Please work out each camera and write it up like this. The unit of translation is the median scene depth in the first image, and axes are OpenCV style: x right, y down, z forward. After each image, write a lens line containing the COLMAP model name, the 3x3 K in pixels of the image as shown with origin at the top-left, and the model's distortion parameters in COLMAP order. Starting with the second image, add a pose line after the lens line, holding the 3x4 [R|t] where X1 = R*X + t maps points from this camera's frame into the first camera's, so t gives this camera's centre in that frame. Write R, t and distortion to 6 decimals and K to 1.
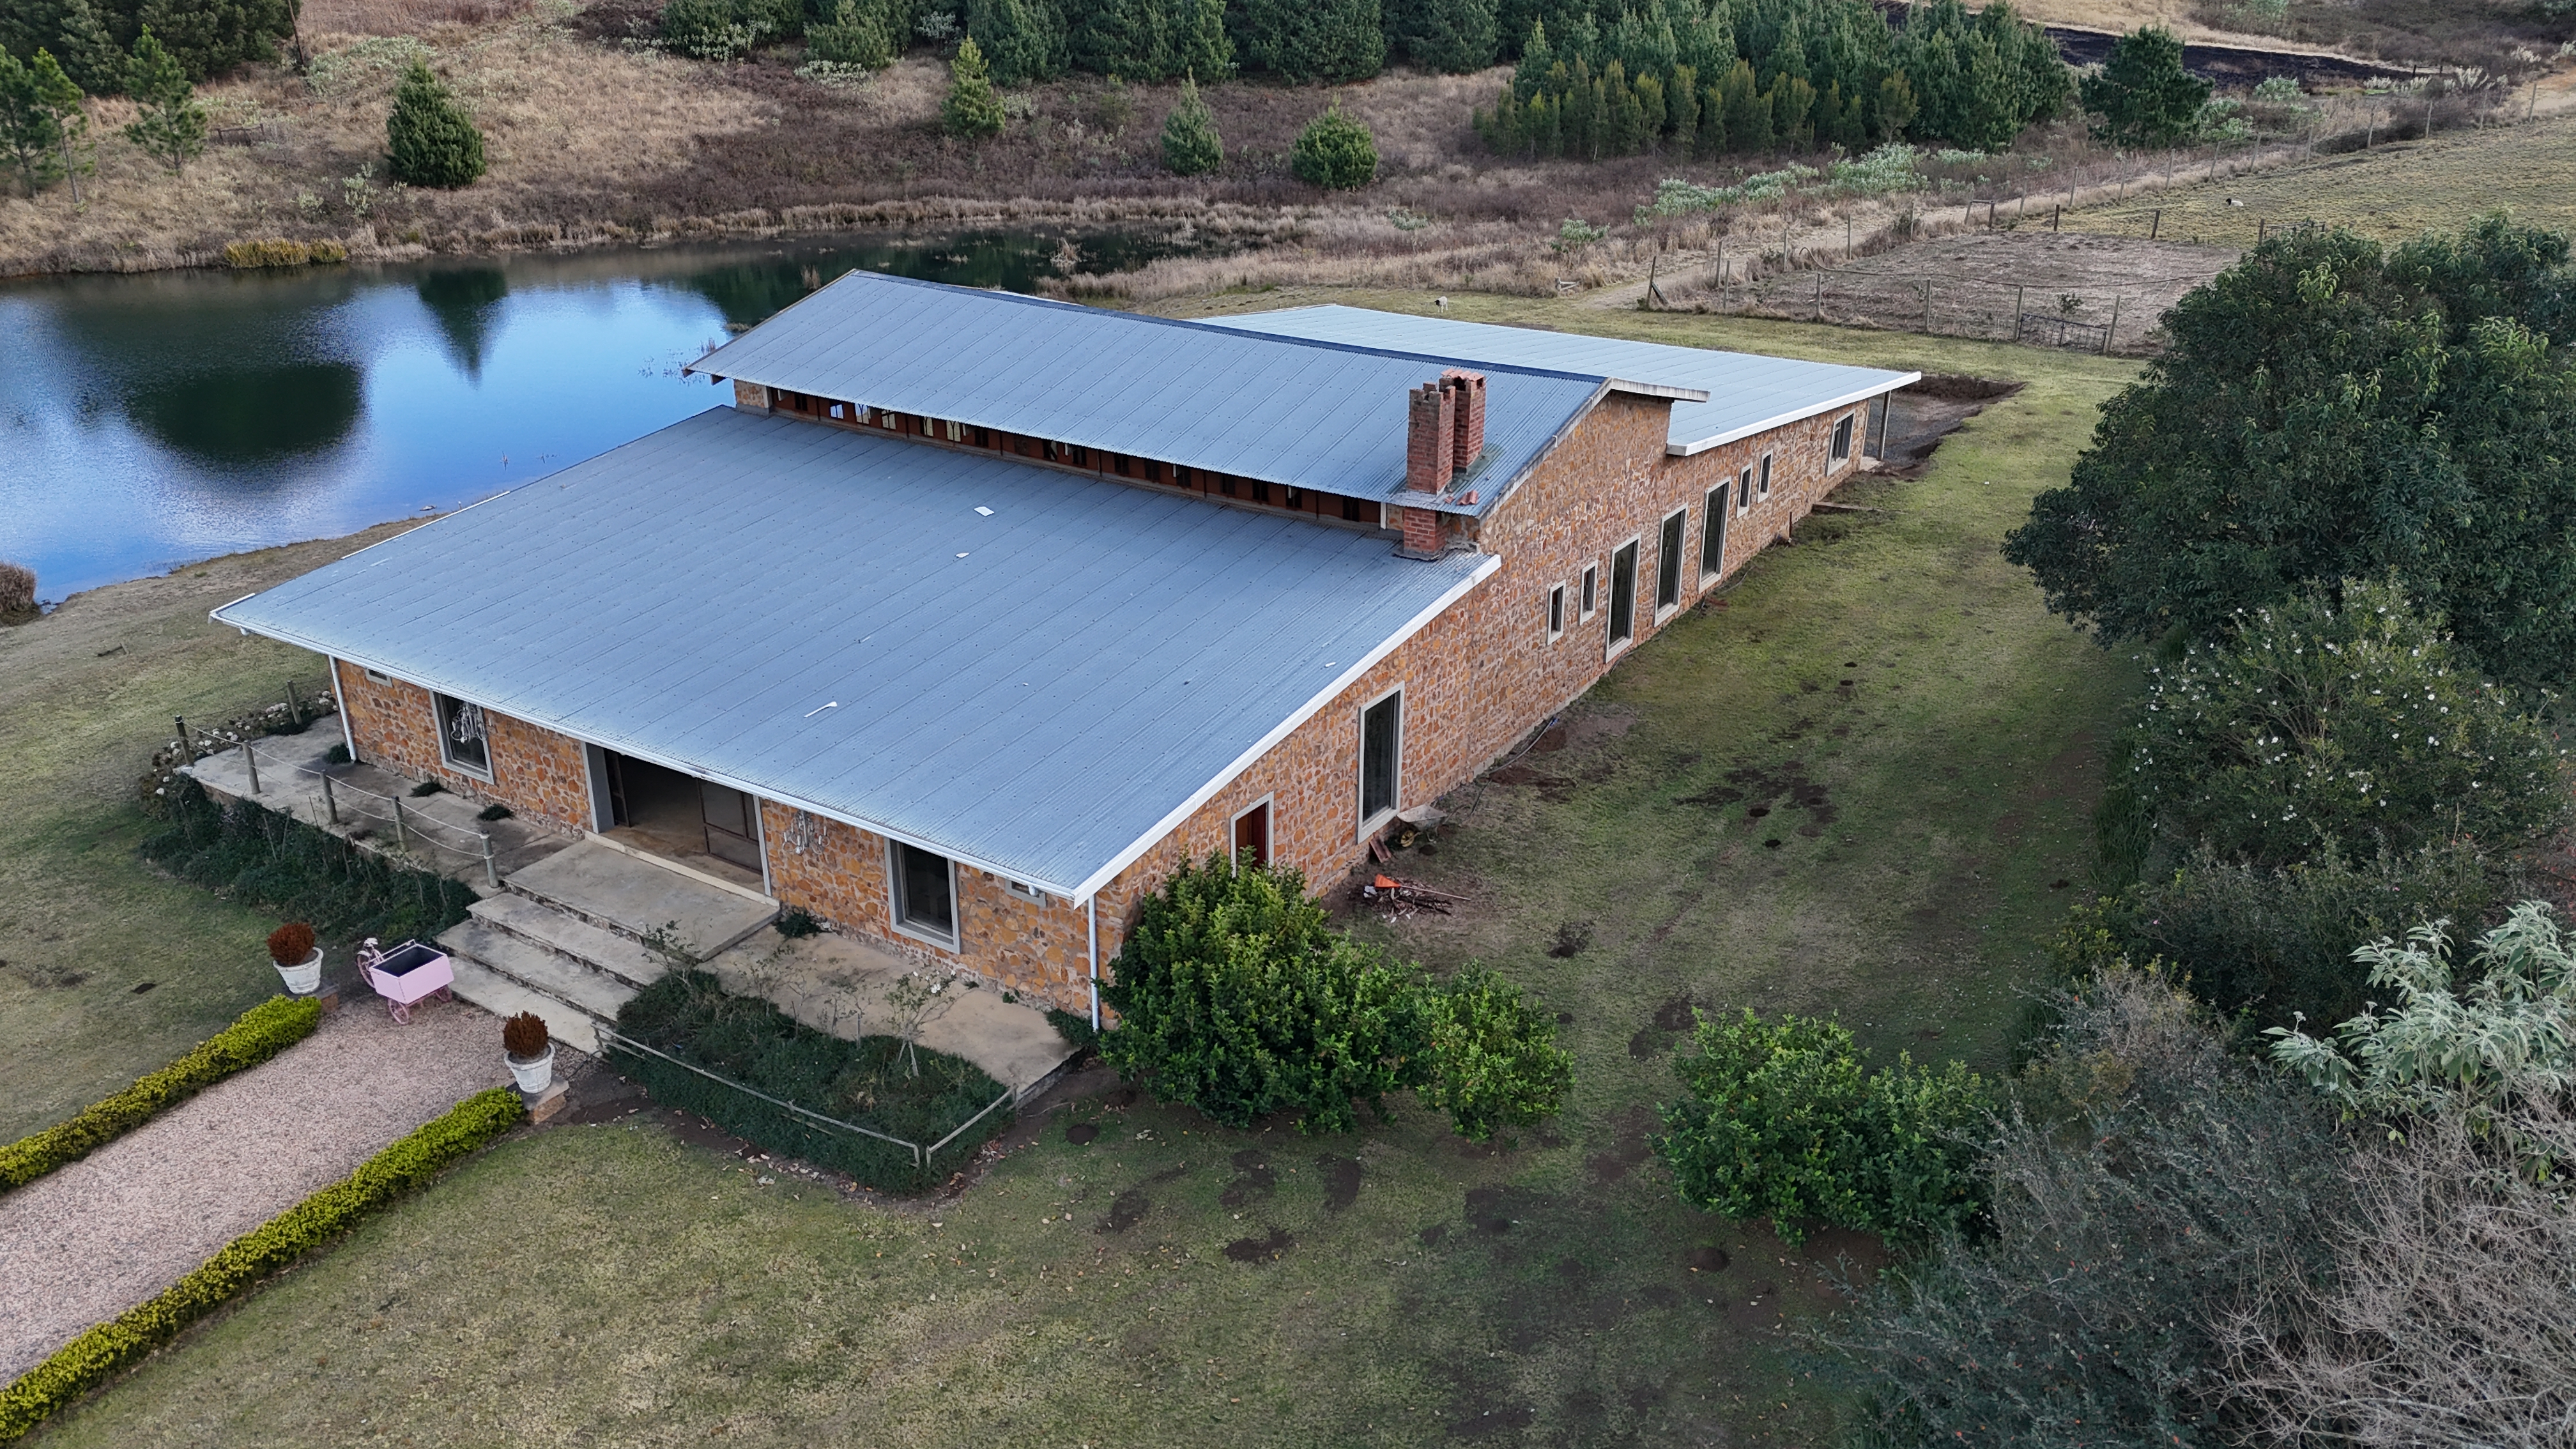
lens RADIAL K [[1865.1, 0, 1288.0], [0, 1865.1, 724.5], [0, 0, 1]] dist [0.102560, -0.121682]
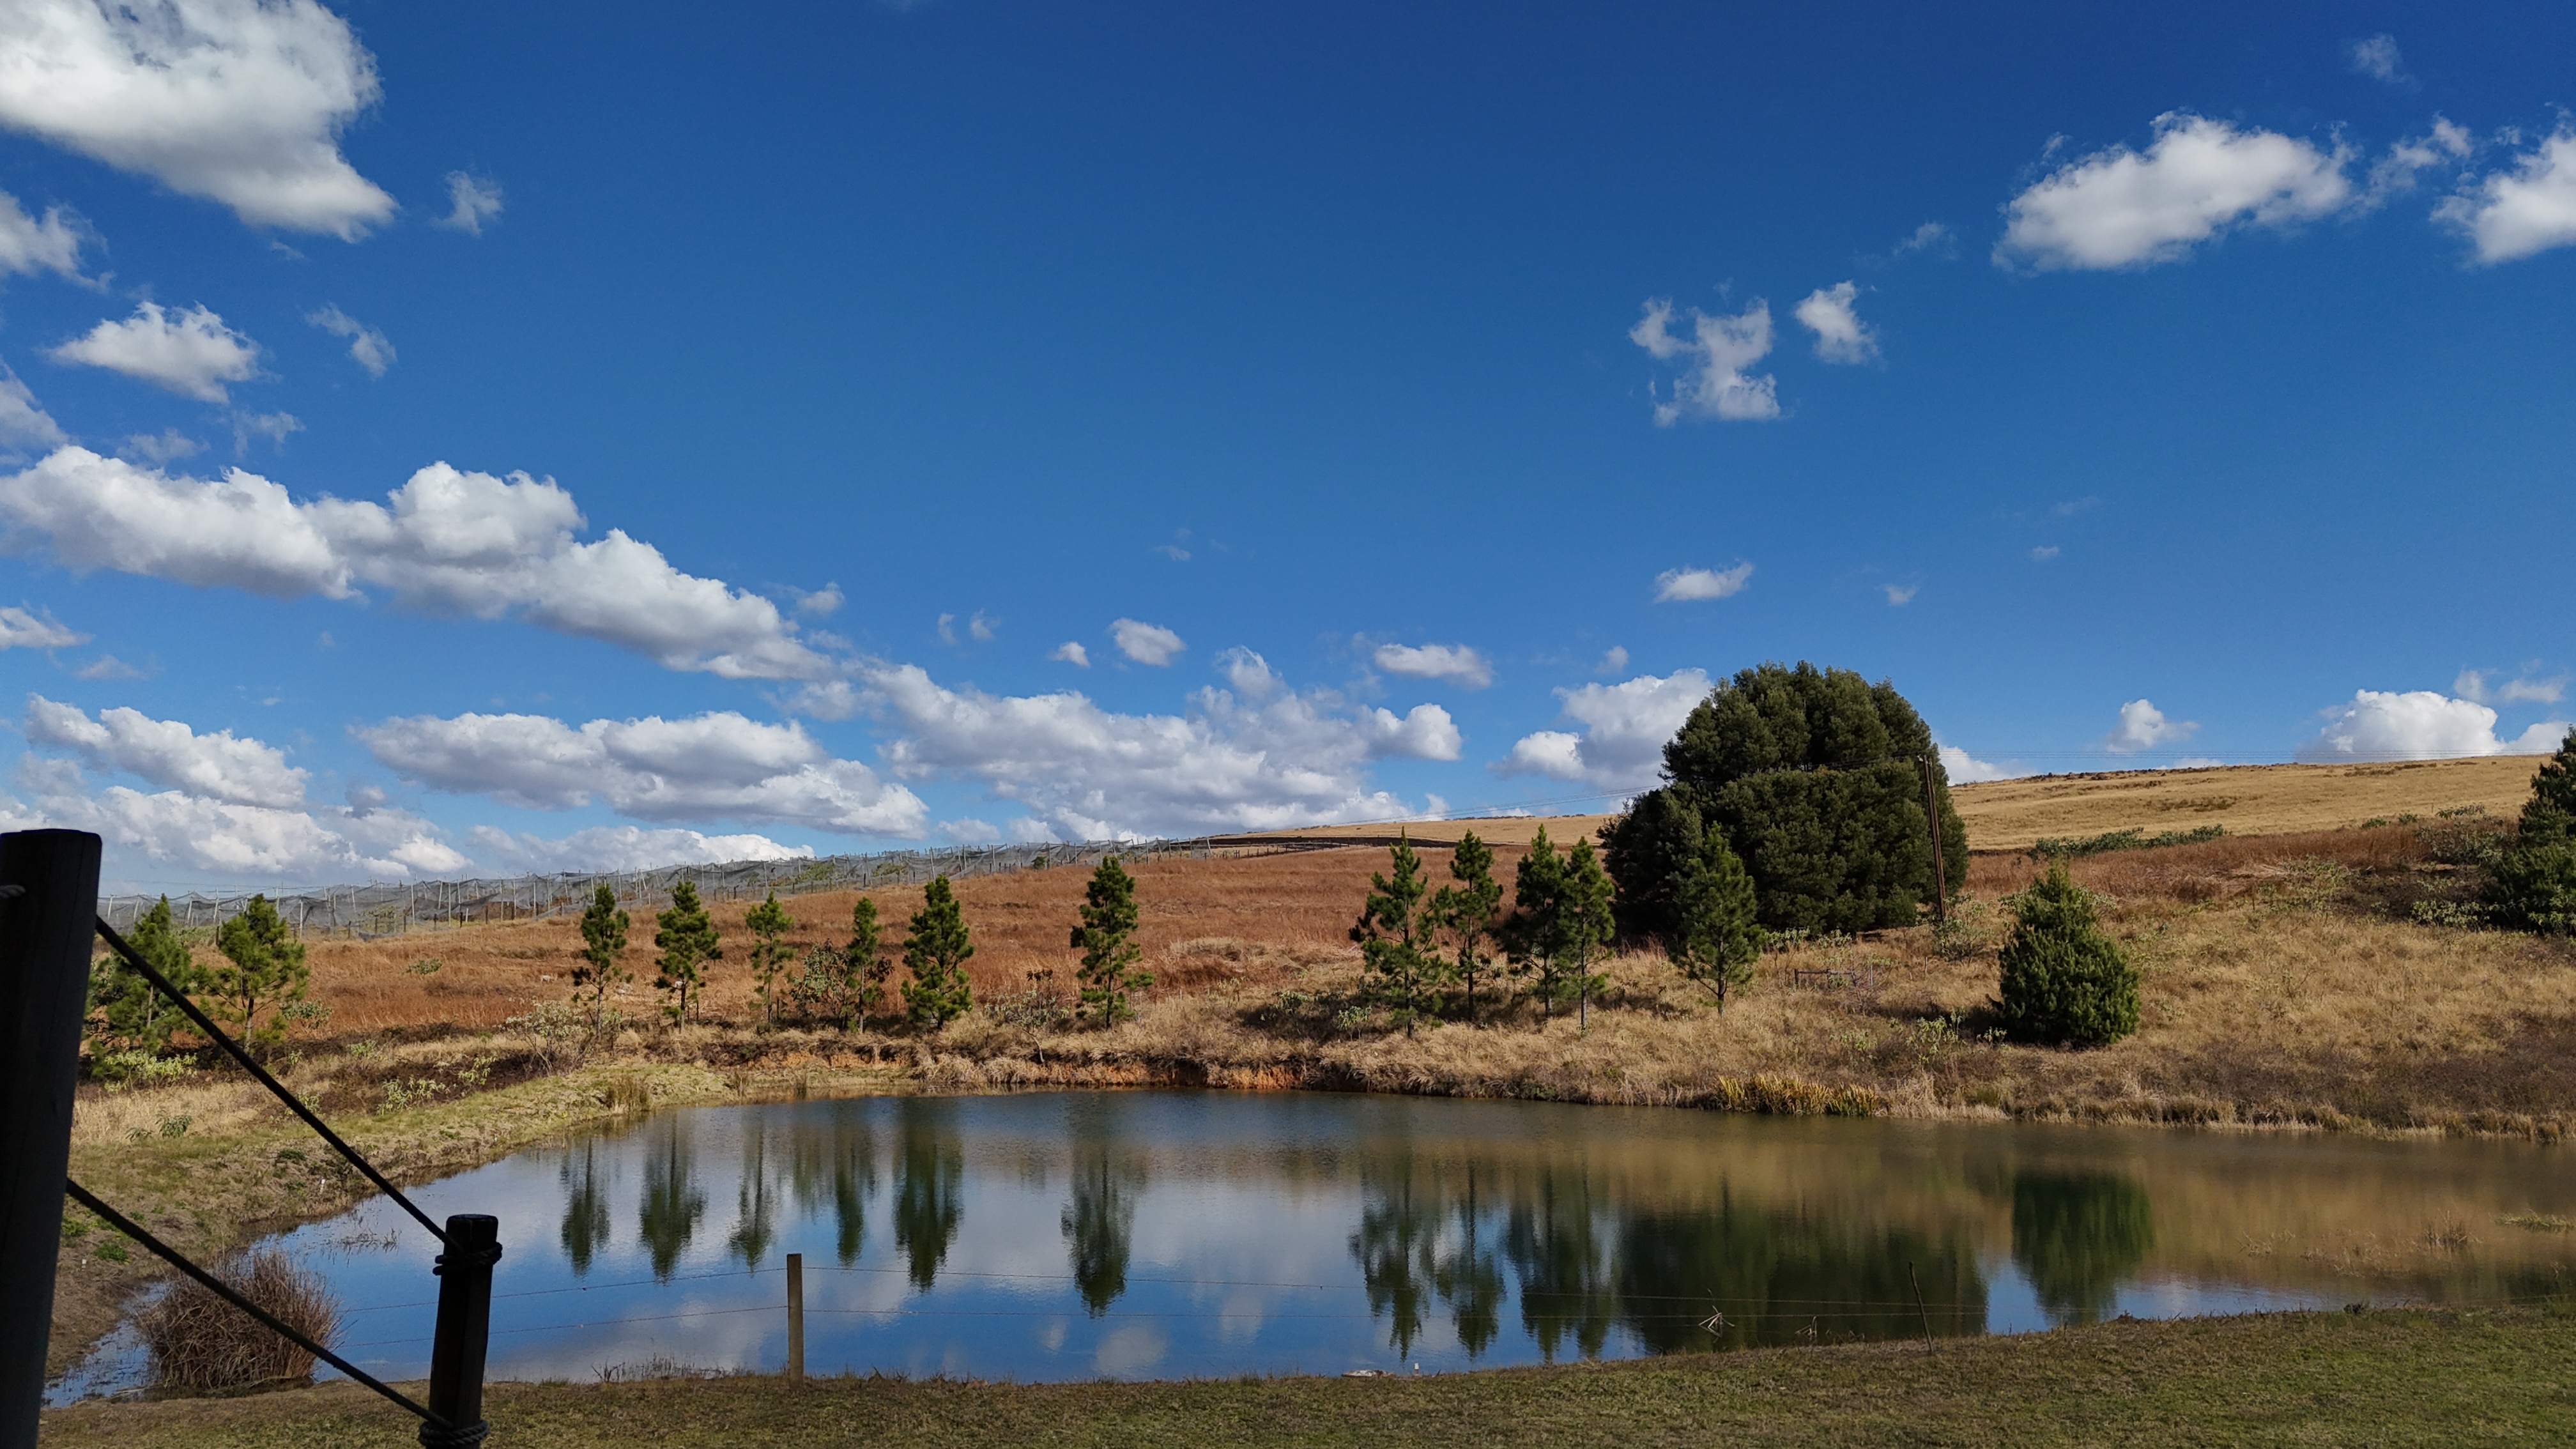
lens RADIAL K [[1865.1, 0, 1288.0], [0, 1865.1, 724.5], [0, 0, 1]] dist [0.102560, -0.121682]
pose [[0.640472, -0.103015, -0.761041, -0.109833], [-0.316979, 0.867156, -0.384141, -0.044459], [0.699514, 0.487266, 0.522736, 0.423468]]
